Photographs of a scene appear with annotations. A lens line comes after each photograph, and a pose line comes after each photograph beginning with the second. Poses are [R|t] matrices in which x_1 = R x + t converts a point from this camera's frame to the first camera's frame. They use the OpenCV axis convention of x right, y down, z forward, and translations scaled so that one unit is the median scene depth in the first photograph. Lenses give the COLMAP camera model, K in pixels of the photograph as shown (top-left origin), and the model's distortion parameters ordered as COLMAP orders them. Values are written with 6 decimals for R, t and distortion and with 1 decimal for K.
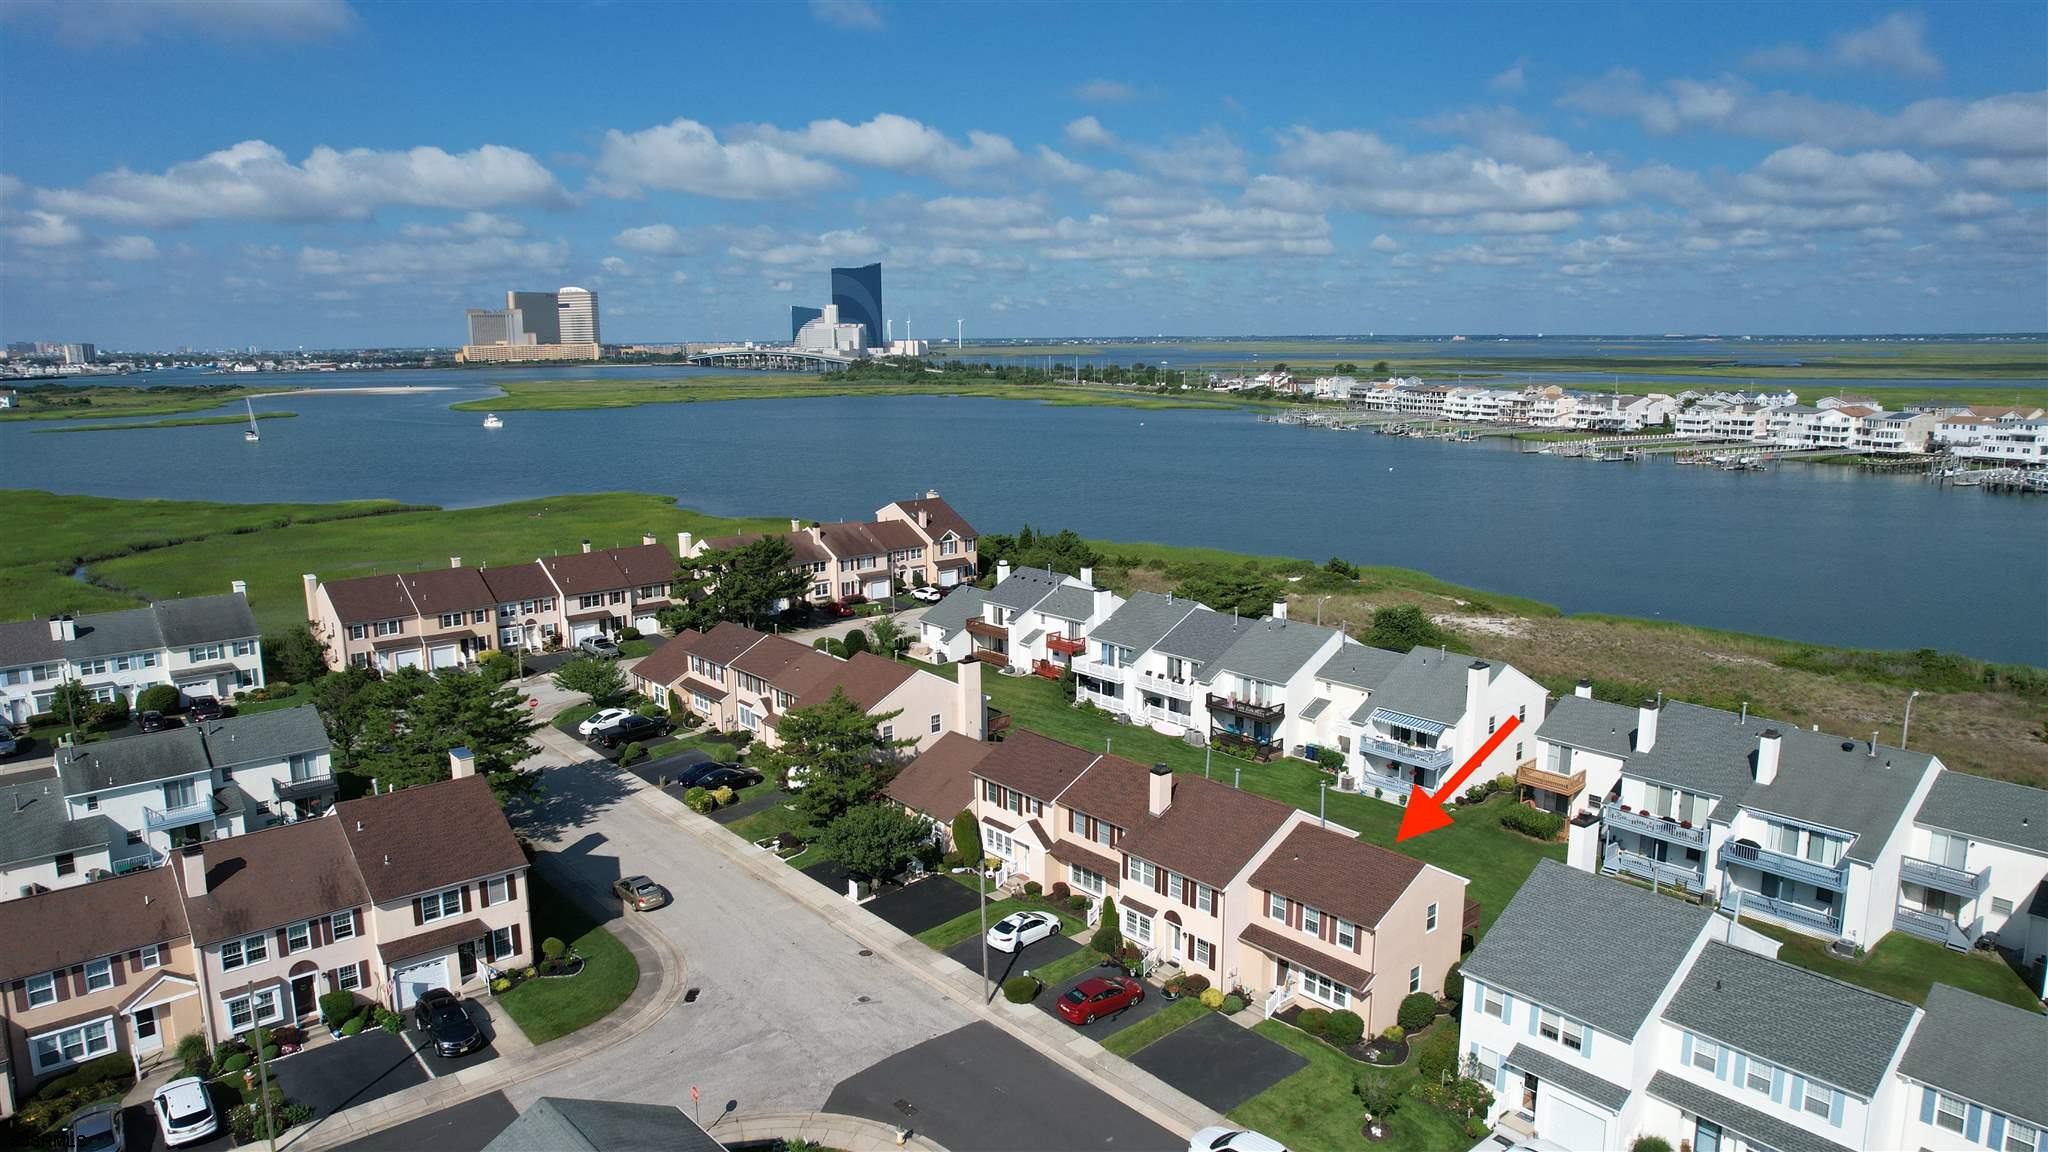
lens RADIAL K [[1307.7, 0, 1018.0], [0, 1307.7, 585.4], [0, 0, 1]] dist [-0.074014, 0.064930]
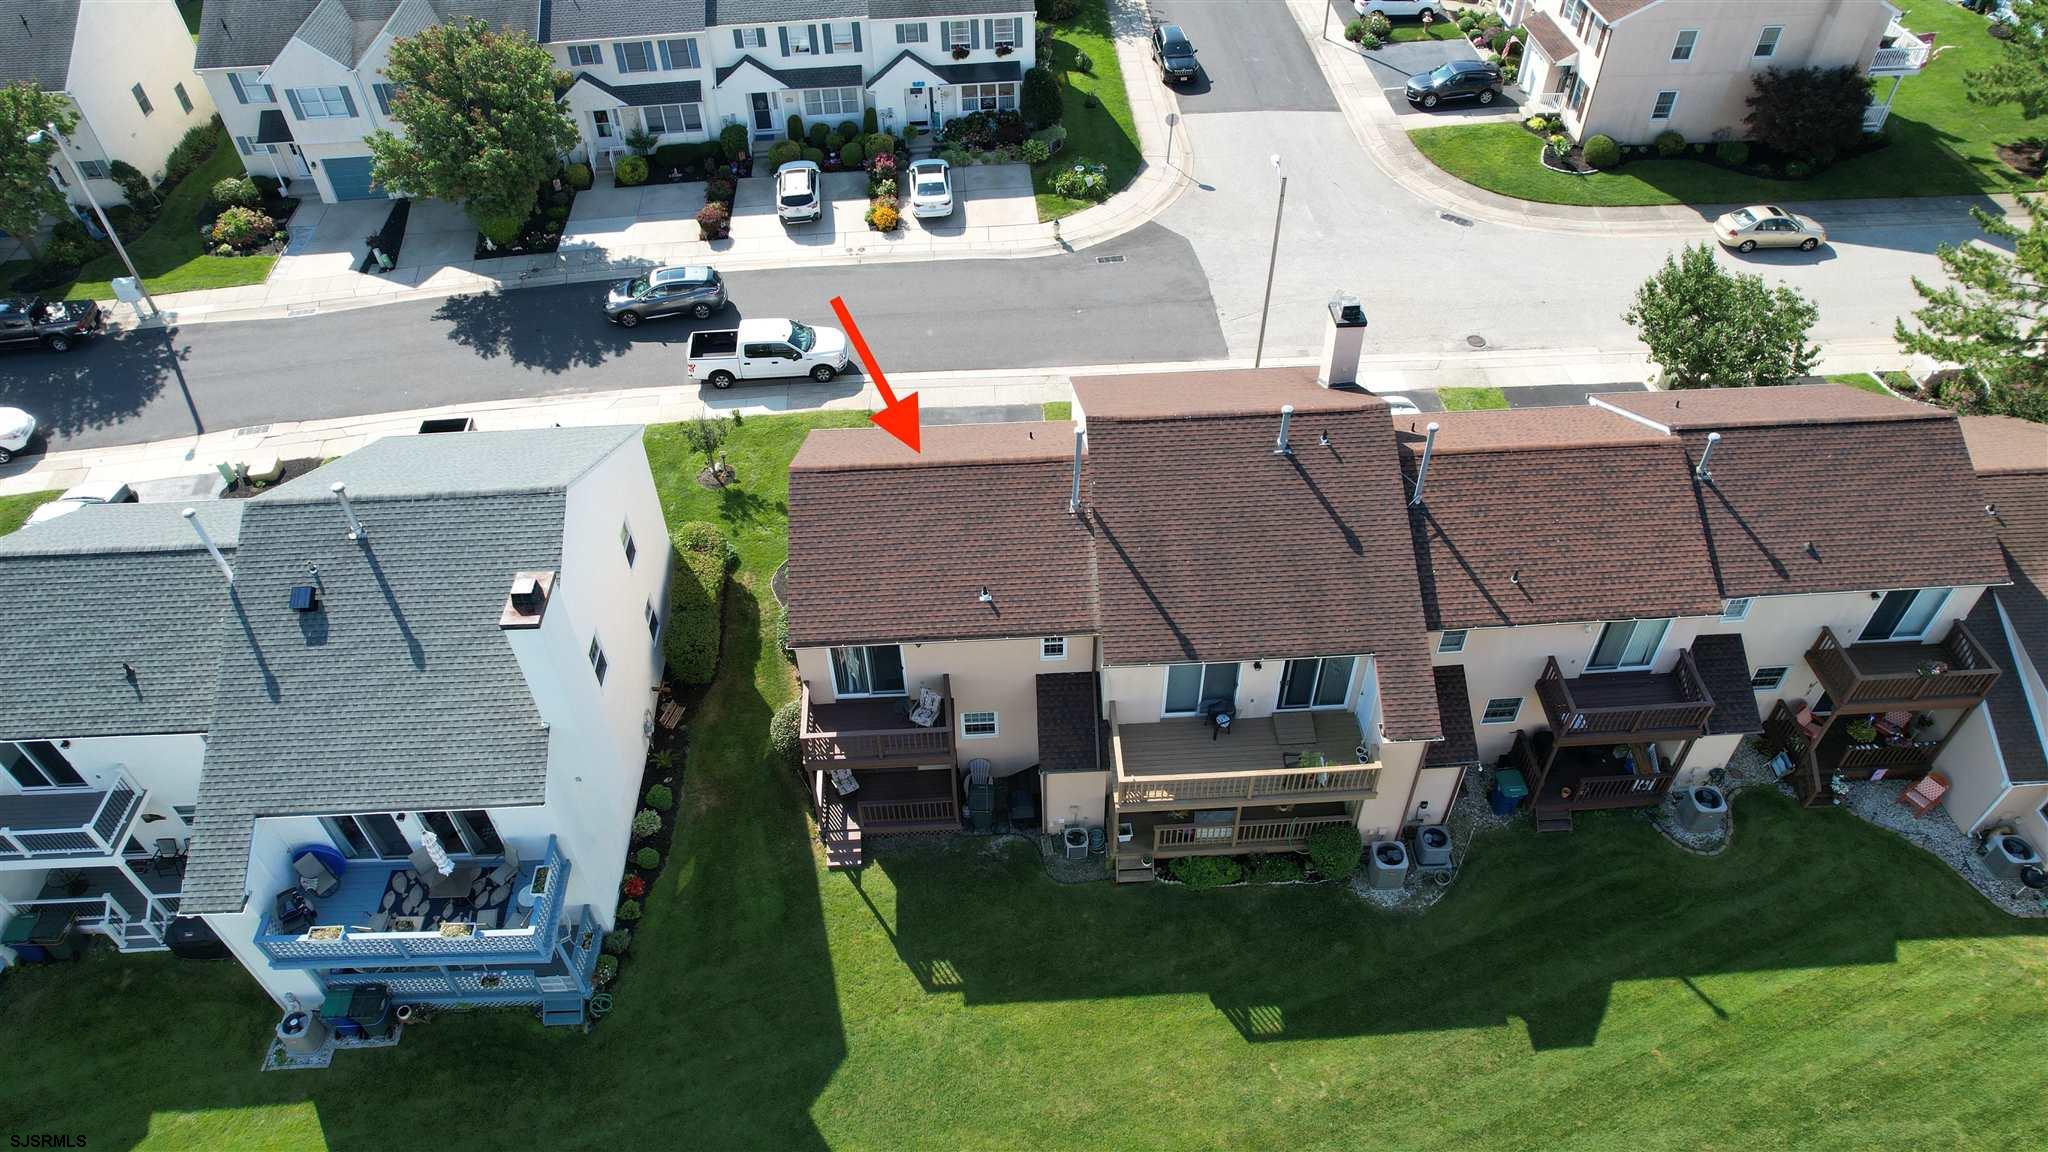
lens RADIAL K [[1307.7, 0, 1016.9], [0, 1307.7, 580.9], [0, 0, 1]] dist [-0.074014, 0.064930]
pose [[-0.610628, 0.570395, -0.549348, 0.305972], [-0.121664, 0.617887, 0.776797, -0.095135], [0.782516, 0.541170, -0.307903, 0.668506]]
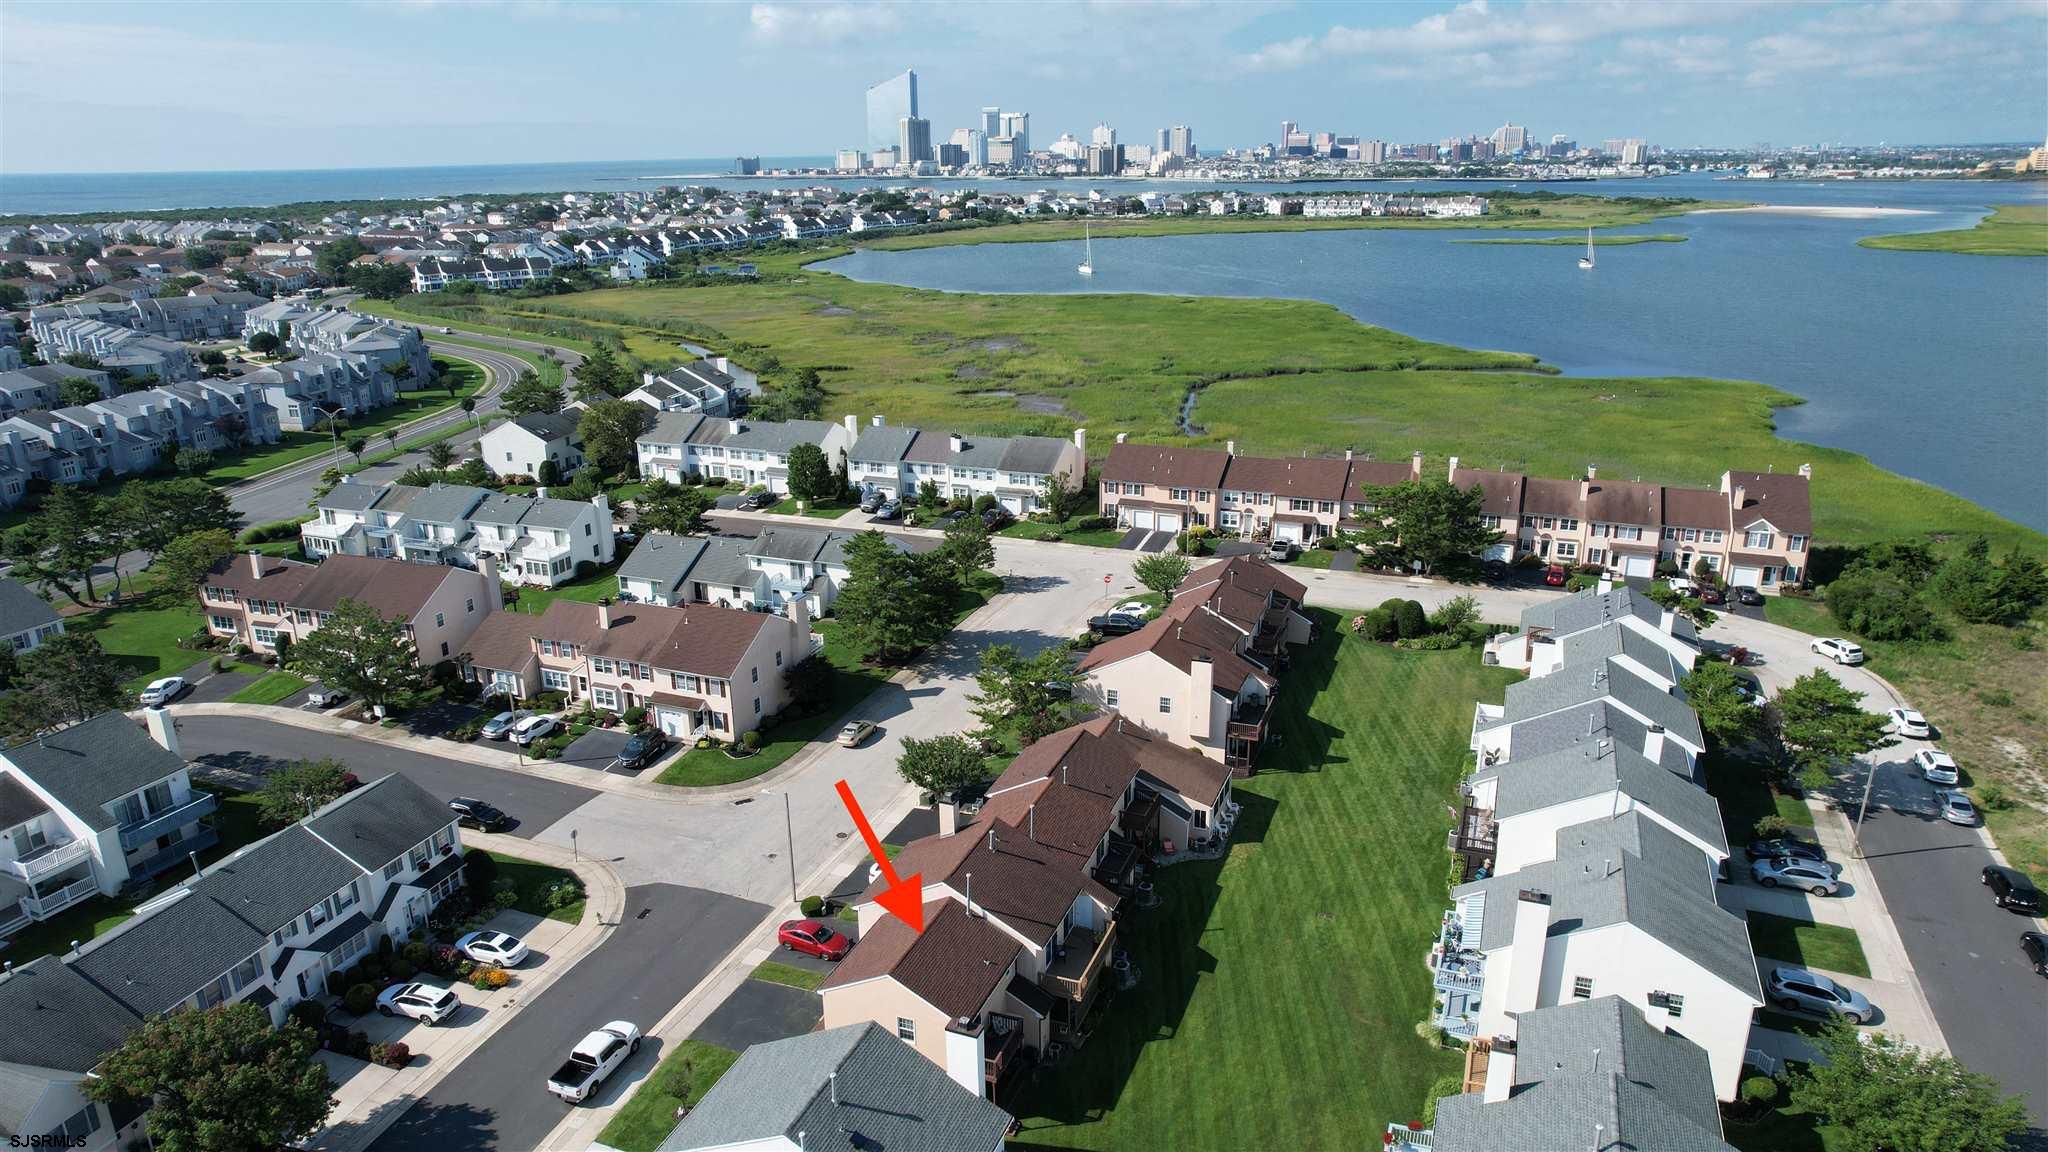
lens RADIAL K [[1307.7, 0, 1016.1], [0, 1307.7, 581.1], [0, 0, 1]] dist [-0.074014, 0.064930]
pose [[0.471309, 0.280167, -0.836286, 0.599826], [-0.154377, 0.959772, 0.234533, -0.178705], [0.868352, 0.018566, 0.495600, 0.307757]]
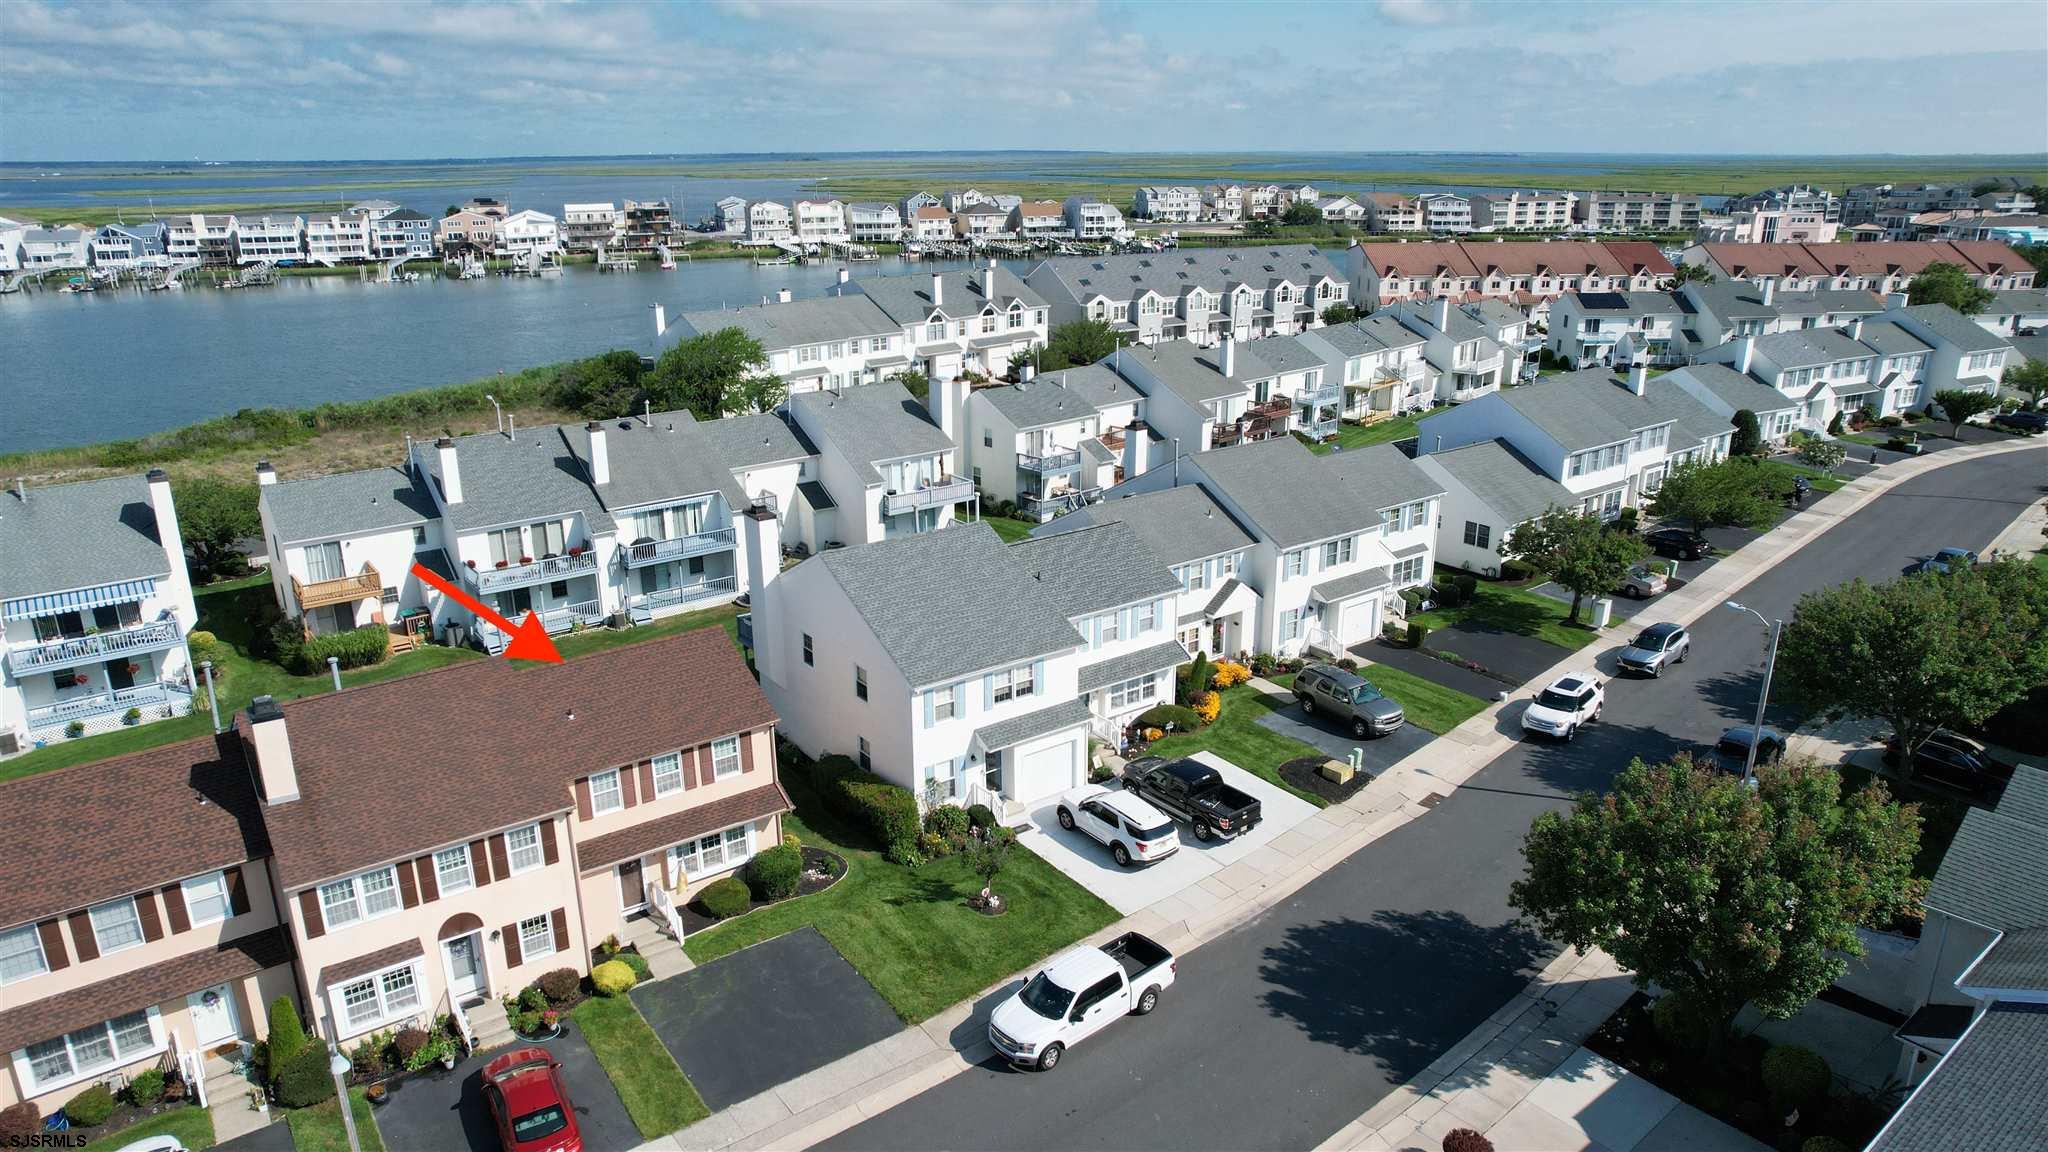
lens RADIAL K [[1307.7, 0, 1013.4], [0, 1307.7, 588.7], [0, 0, 1]] dist [-0.074014, 0.064930]
pose [[0.064511, -0.311698, 0.947989, -0.191215], [0.193234, 0.935890, 0.294570, 0.006272], [-0.979030, 0.164180, 0.120606, 0.397255]]
